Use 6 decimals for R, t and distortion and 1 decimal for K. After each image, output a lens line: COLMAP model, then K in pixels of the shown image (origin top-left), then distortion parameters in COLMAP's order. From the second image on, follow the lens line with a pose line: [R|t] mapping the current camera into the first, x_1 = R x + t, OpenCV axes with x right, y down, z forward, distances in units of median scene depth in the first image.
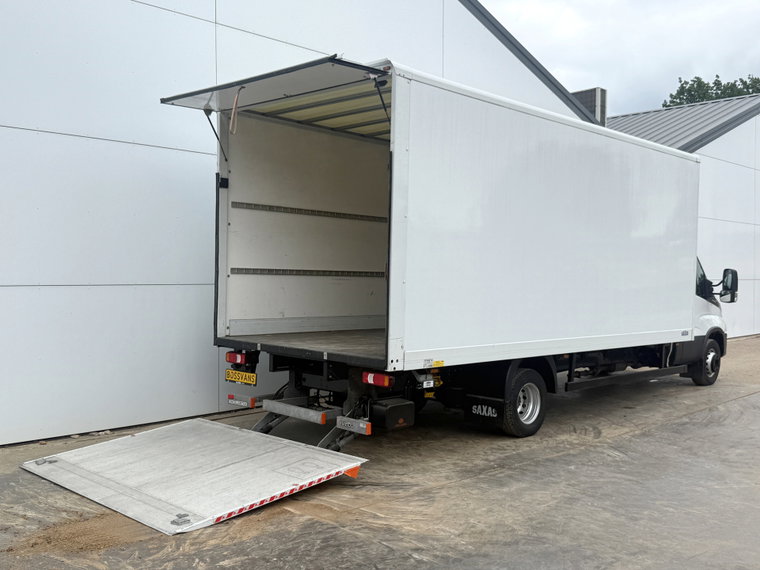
lens RADIAL K [[780.5, 0, 380.0], [0, 780.5, 285.0], [0, 0, 1]] dist [-0.001885, -0.001570]
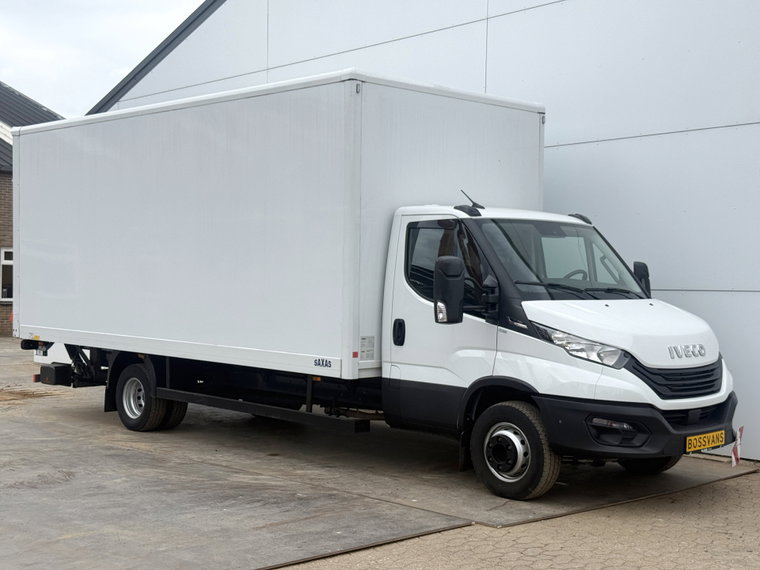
lens RADIAL K [[1079.2, 0, 380.0], [0, 1079.2, 285.0], [0, 0, 1]] dist [0.117354, -0.012798]
pose [[-0.044715, -0.005325, -0.998986, 1.364576], [-0.026991, 0.999627, -0.004121, 0.003514], [0.998635, 0.026779, -0.044842, 1.199298]]
